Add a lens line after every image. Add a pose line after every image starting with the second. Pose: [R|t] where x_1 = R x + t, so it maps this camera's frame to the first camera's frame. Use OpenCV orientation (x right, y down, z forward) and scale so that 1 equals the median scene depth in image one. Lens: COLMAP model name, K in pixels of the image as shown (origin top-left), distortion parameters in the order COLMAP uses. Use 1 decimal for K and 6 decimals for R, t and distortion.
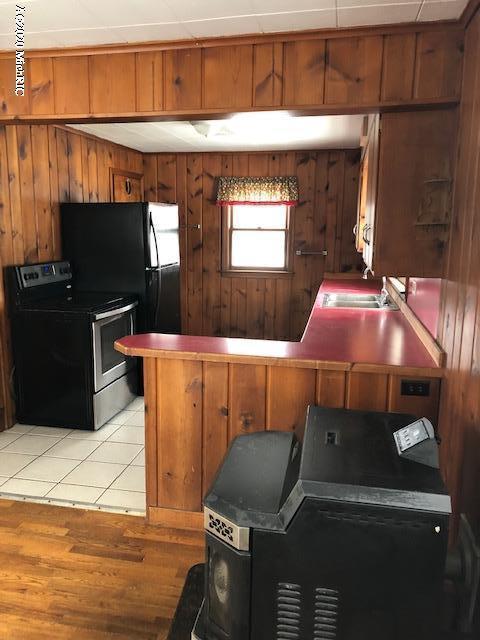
lens RADIAL K [[528.2, 0, 236.2], [0, 528.2, 321.0], [0, 0, 1]] dist [0.039145, -0.009497]
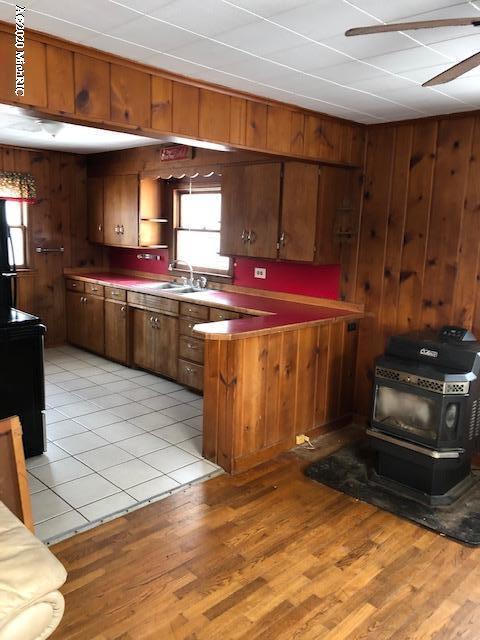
lens RADIAL K [[528.2, 0, 236.3], [0, 528.2, 319.4], [0, 0, 1]] dist [0.039145, -0.009497]
pose [[0.547340, -0.140268, 0.825072, -1.178350], [0.126318, 0.988407, 0.084238, -0.082506], [-0.827323, 0.058115, 0.558712, 0.299044]]
